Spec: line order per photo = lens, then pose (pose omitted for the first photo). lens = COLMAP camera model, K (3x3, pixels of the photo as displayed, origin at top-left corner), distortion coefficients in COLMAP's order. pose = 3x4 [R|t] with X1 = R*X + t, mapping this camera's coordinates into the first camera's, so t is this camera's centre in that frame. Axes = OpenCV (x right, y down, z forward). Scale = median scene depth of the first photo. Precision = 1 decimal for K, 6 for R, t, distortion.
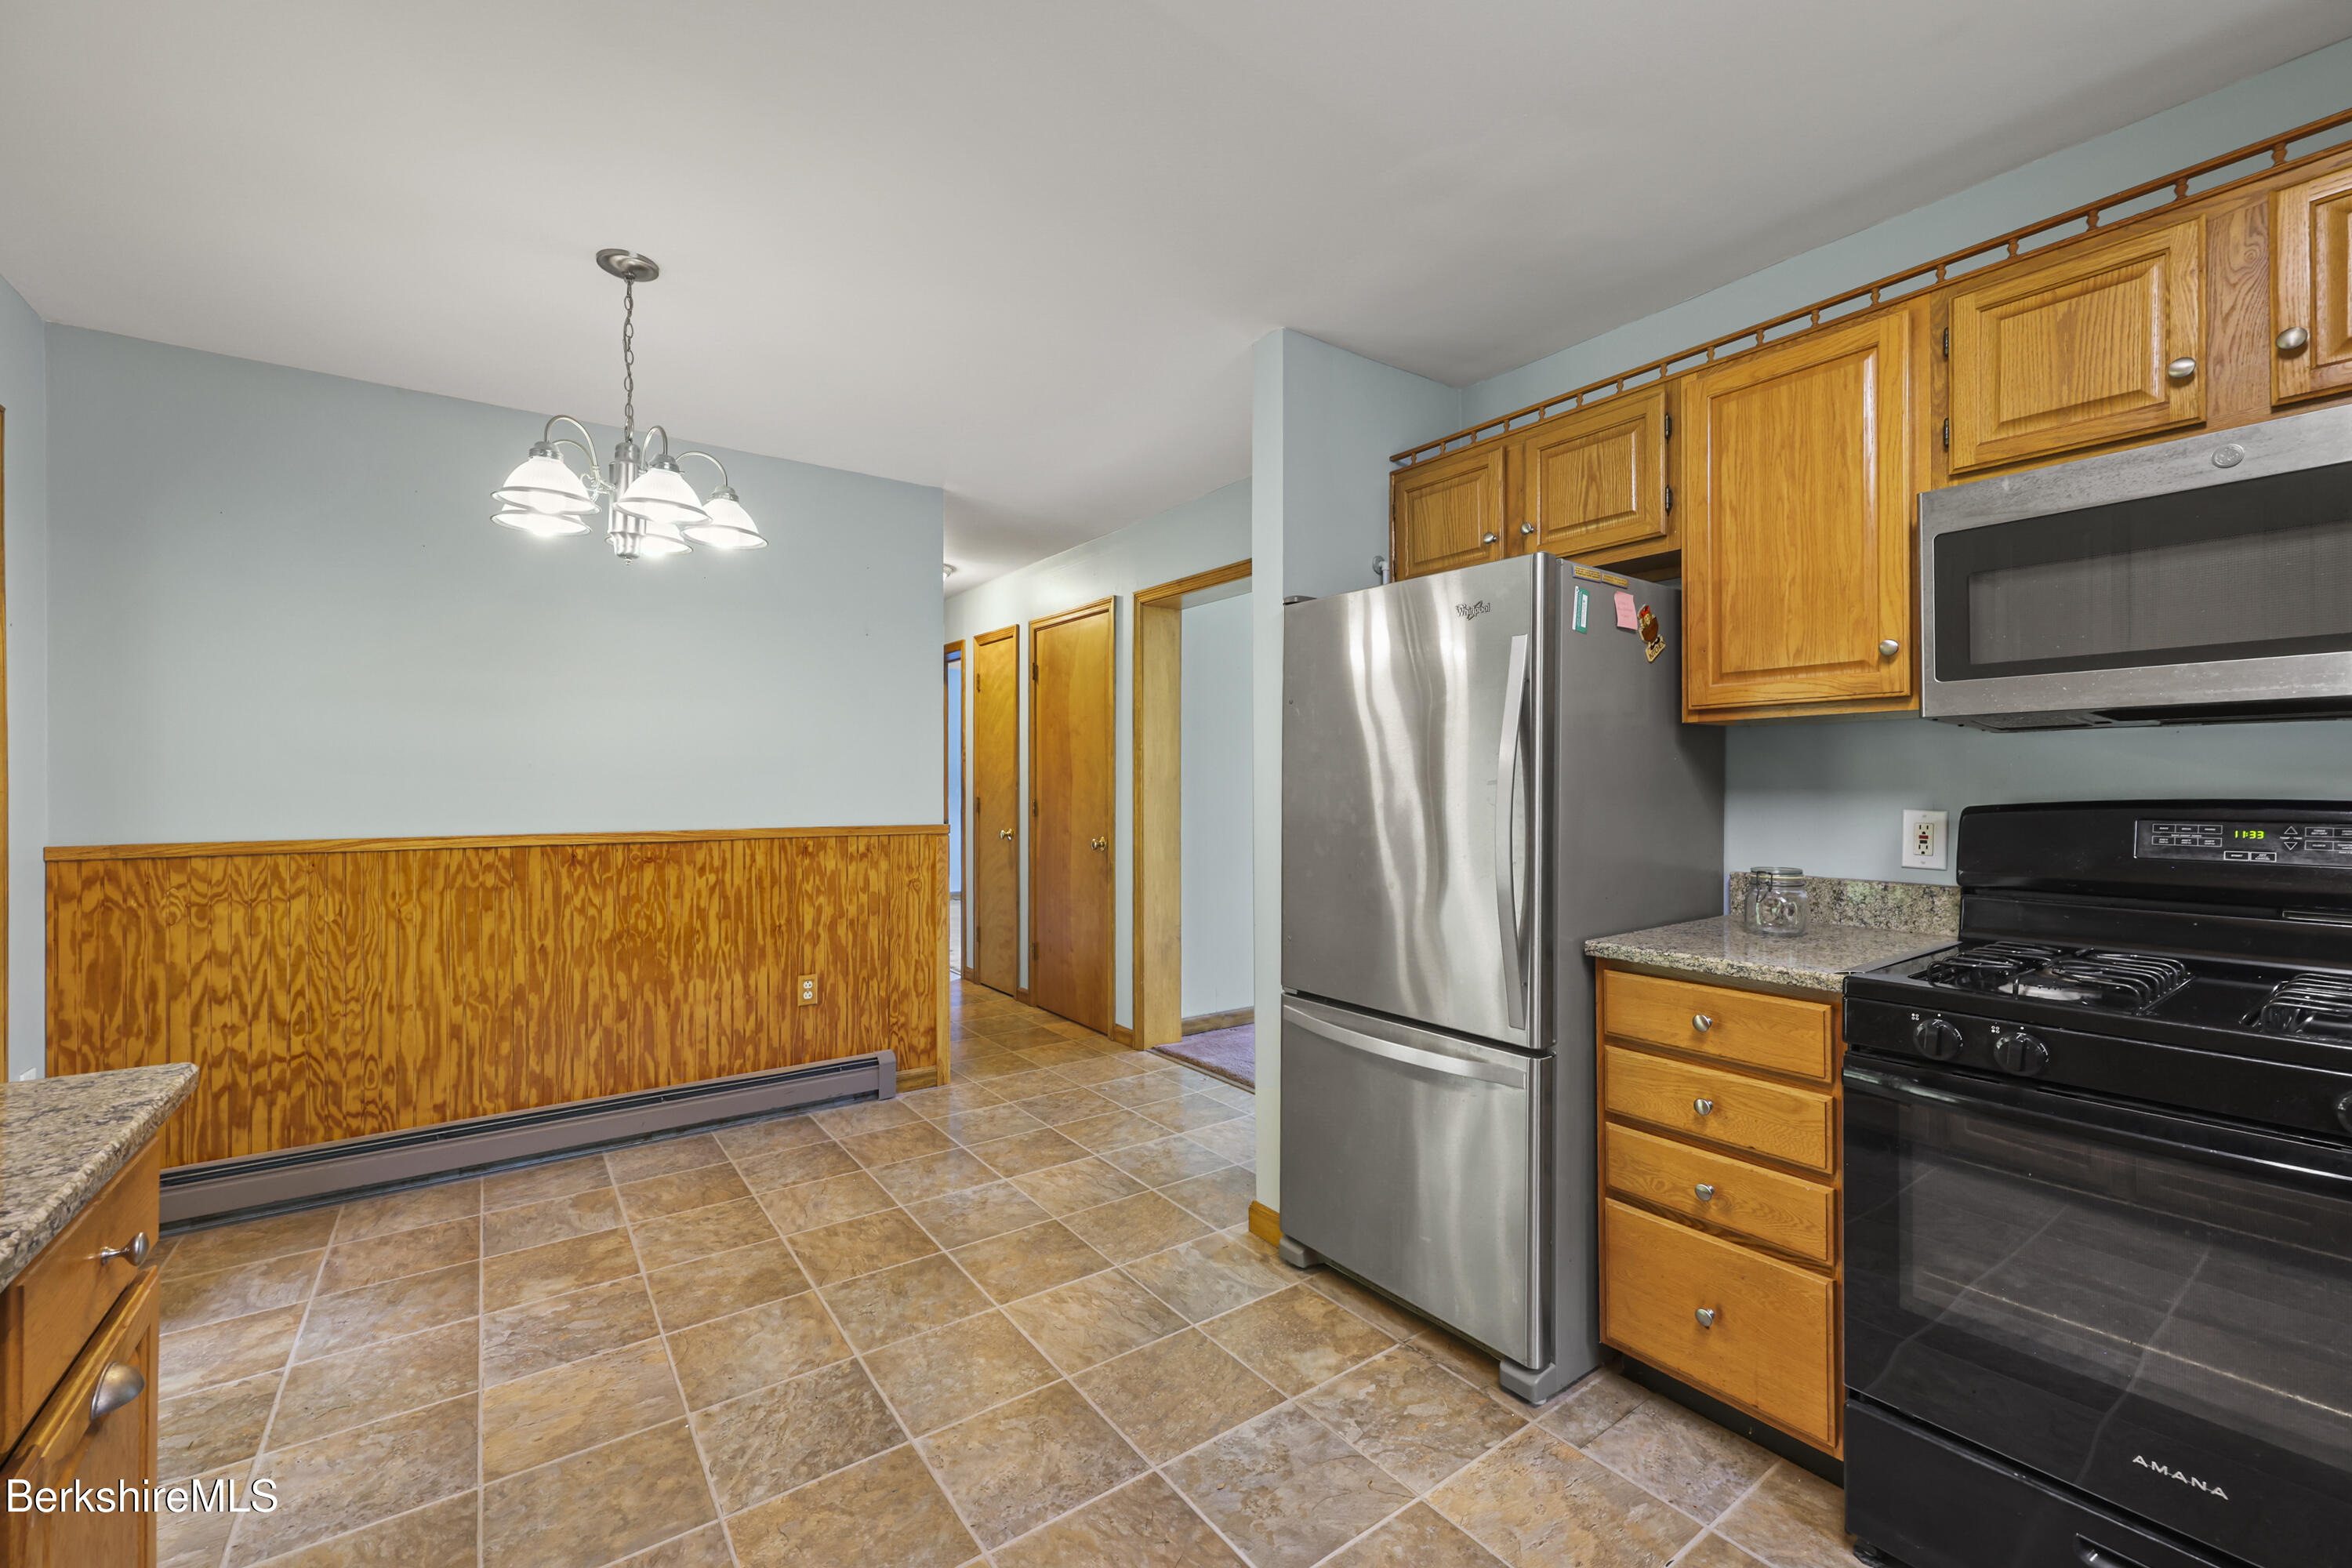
lens RADIAL K [[966.9, 0, 1185.2], [0, 966.9, 788.6], [0, 0, 1]] dist [-0.001032, 0.000375]
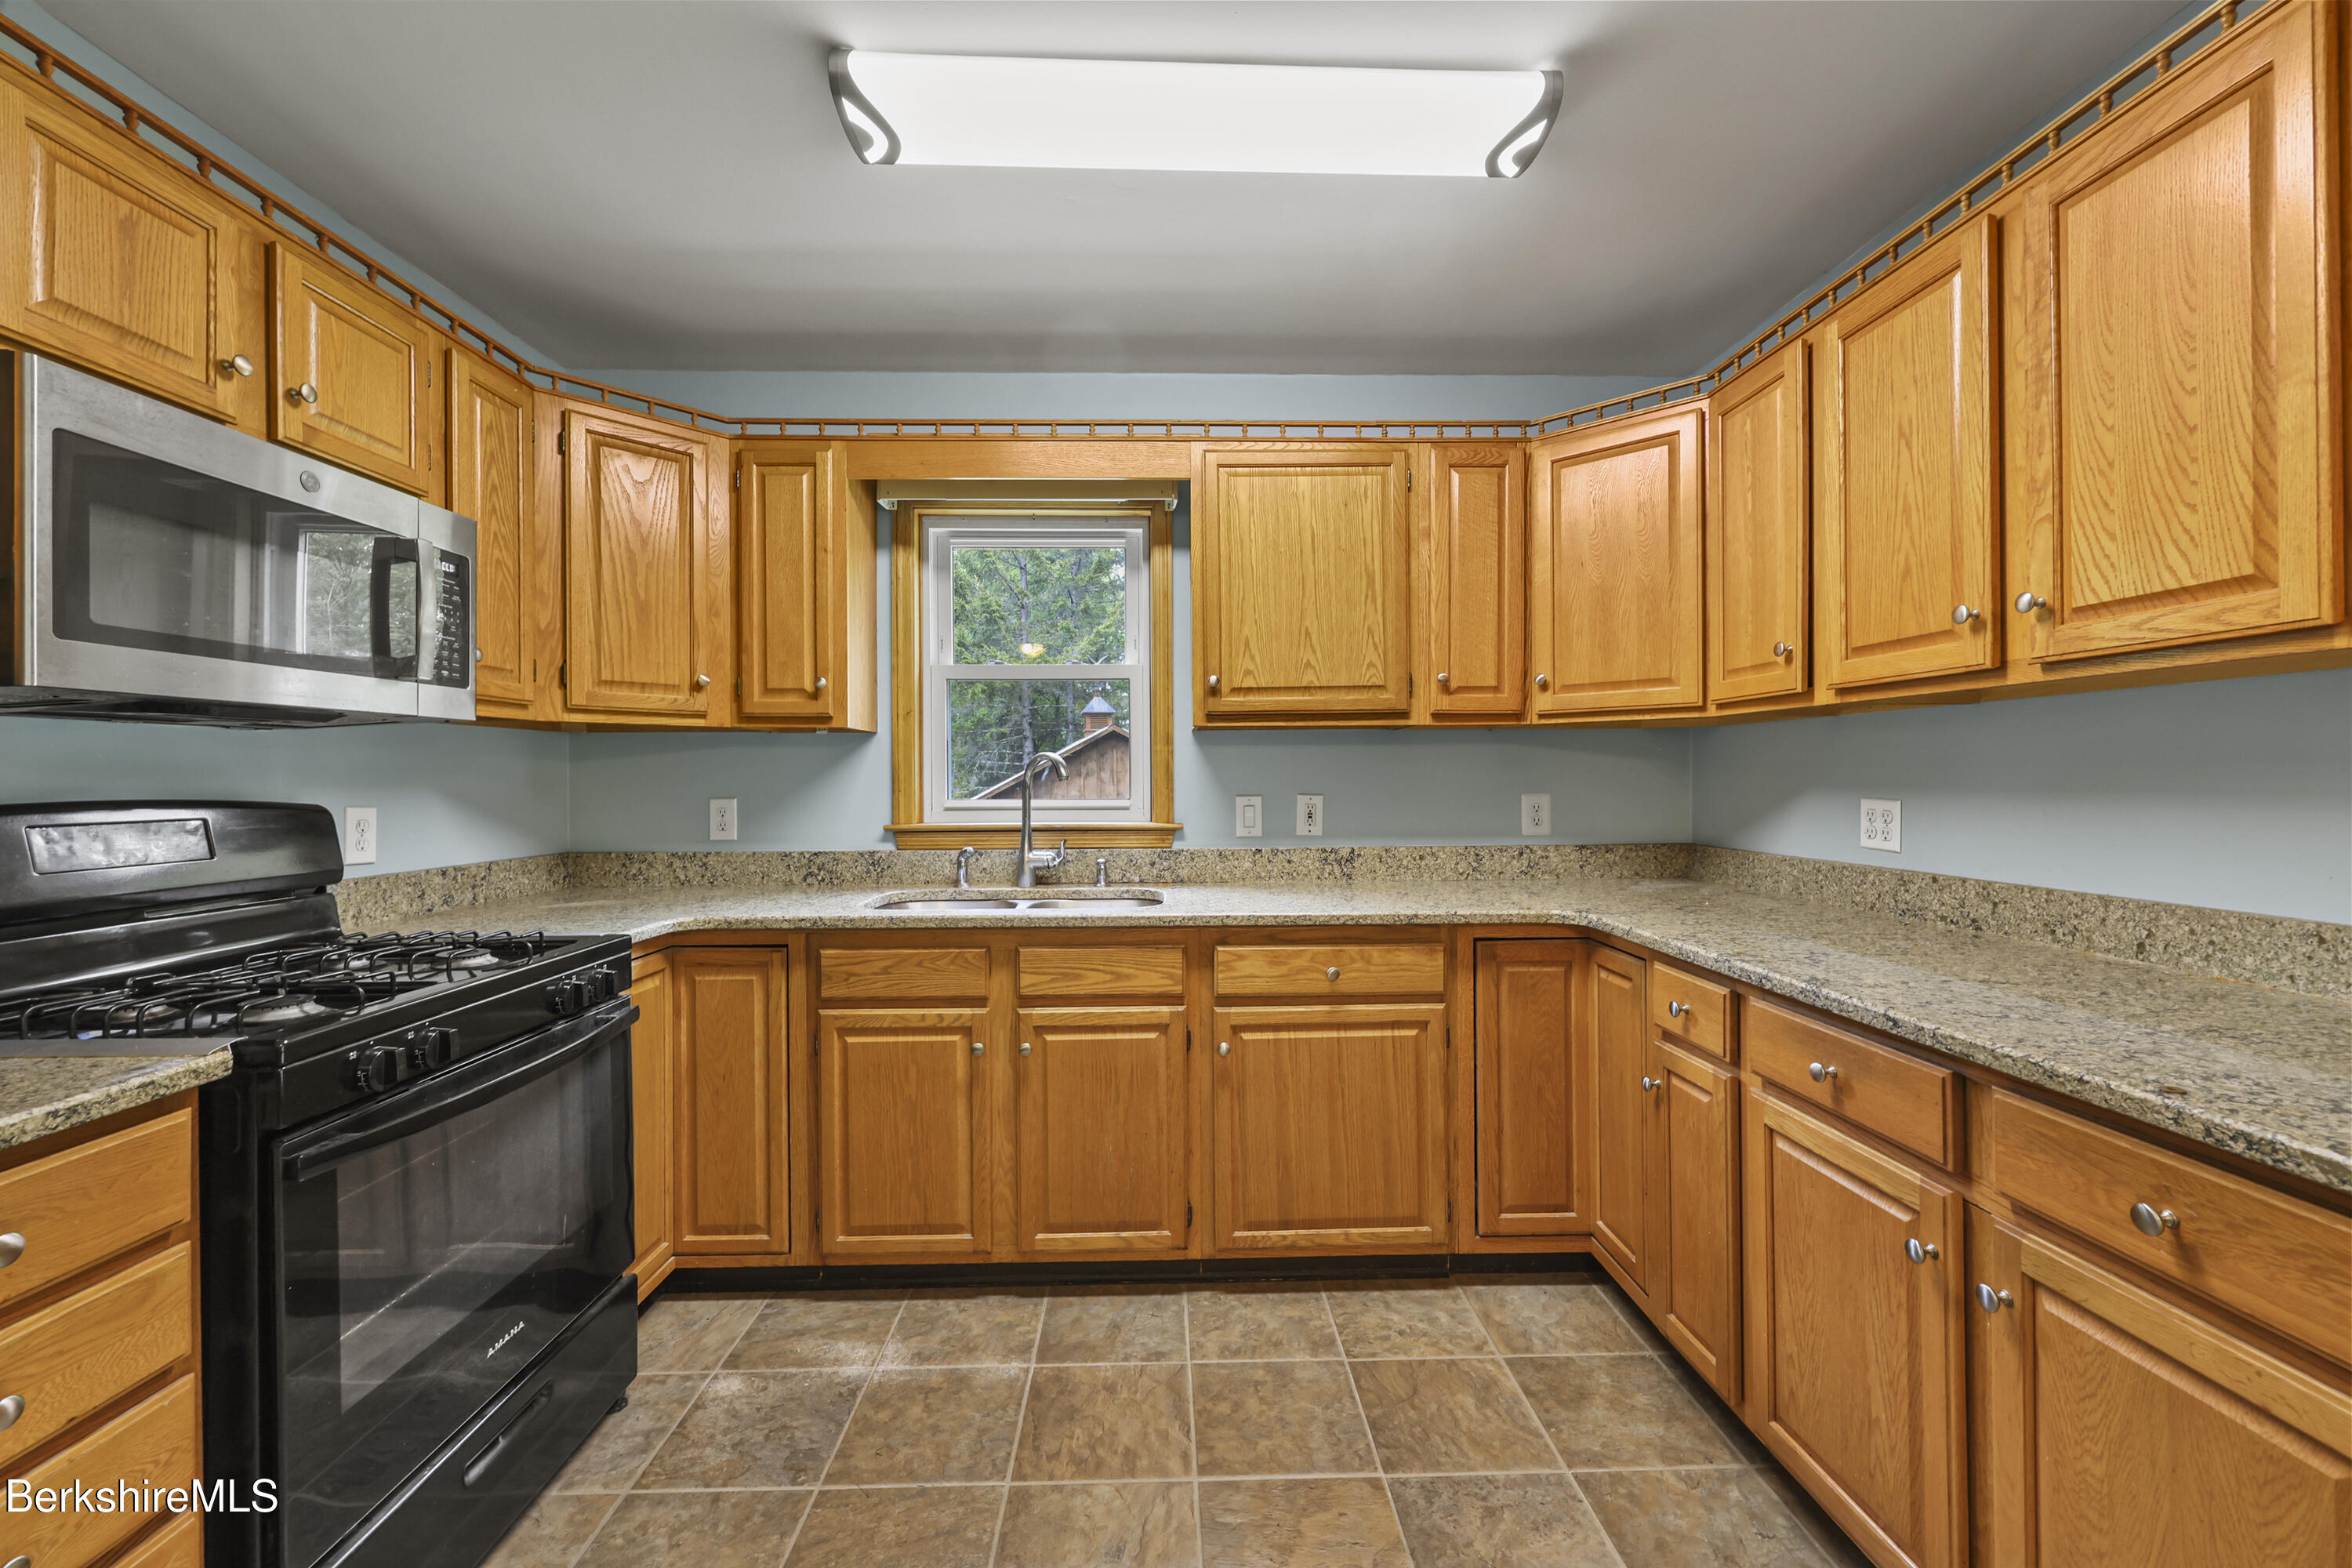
lens RADIAL K [[942.6, 0, 1179.2], [0, 942.6, 780.1], [0, 0, 1]] dist [-0.001573, 0.000216]
pose [[-0.823580, 0.004802, 0.567180, -0.177933], [0.009891, 0.999934, 0.005896, -0.002926], [-0.567114, 0.010465, -0.823573, 0.707687]]
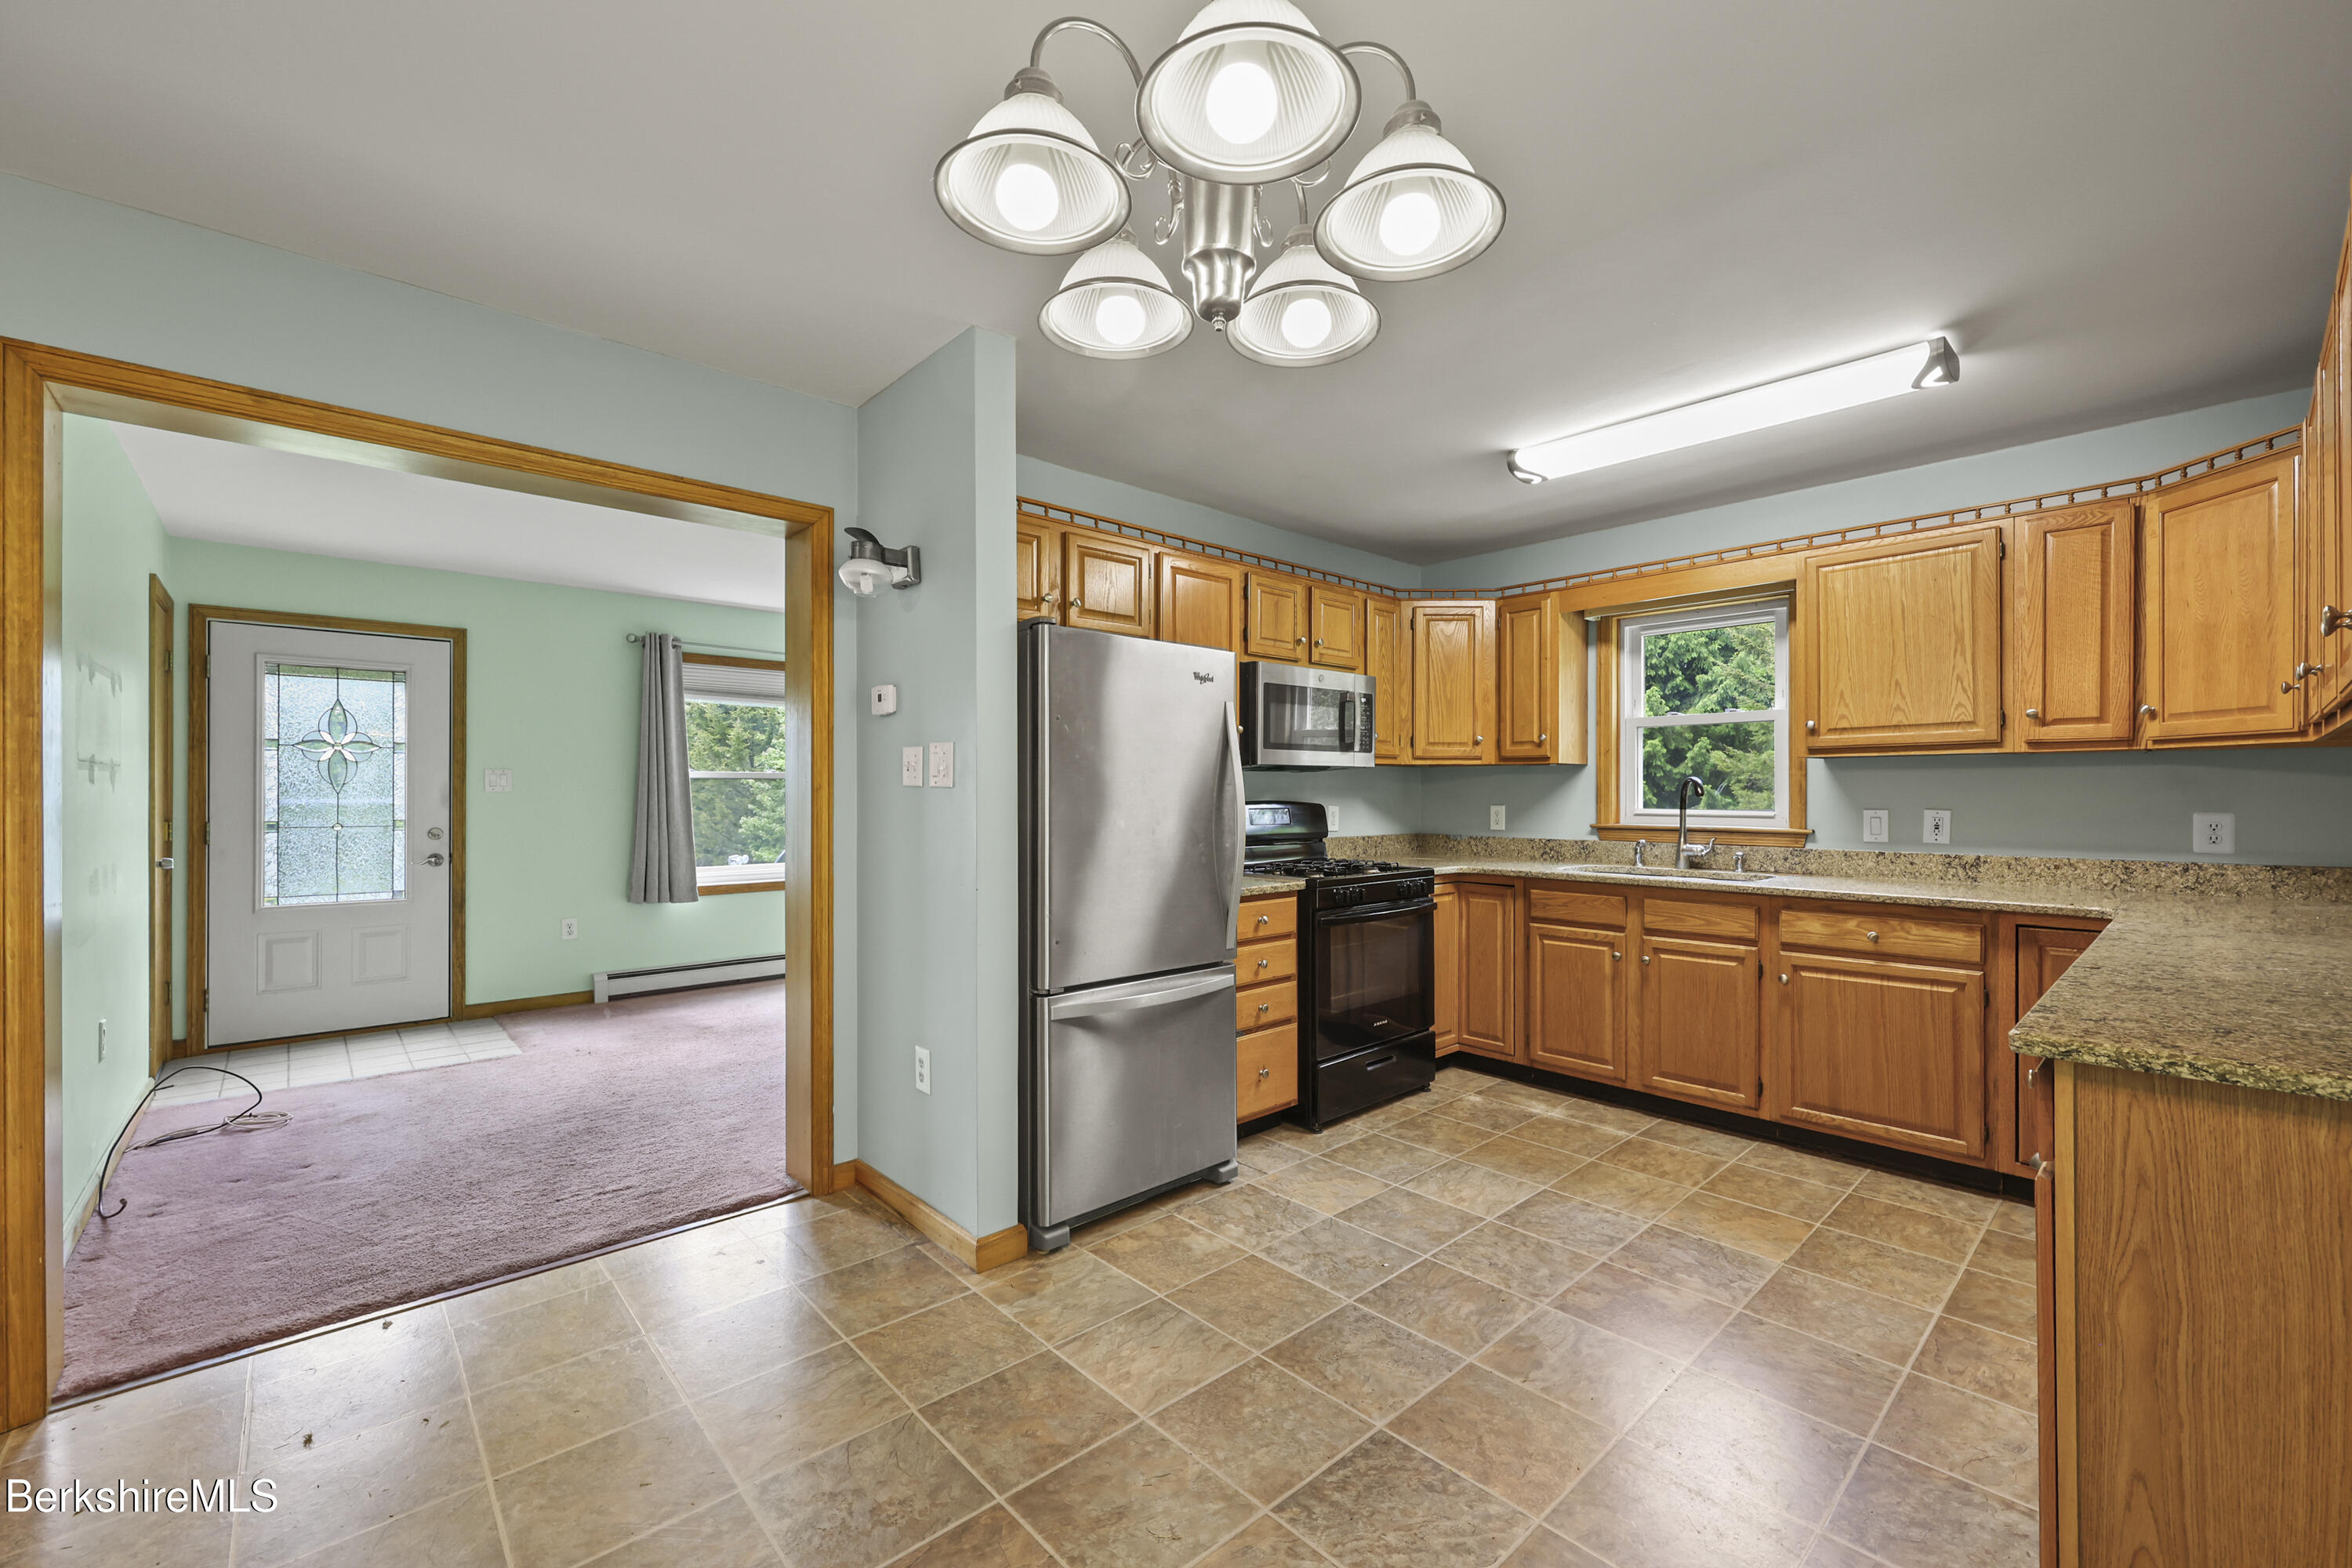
lens RADIAL K [[954.0, 0, 1188.6], [0, 954.0, 795.7], [0, 0, 1]] dist [-0.000635, 0.000042]
pose [[-0.114229, -0.001553, 0.993453, -0.887064], [0.005341, 0.999983, 0.002178, -0.006106], [-0.993440, 0.005555, -0.114219, 0.914568]]
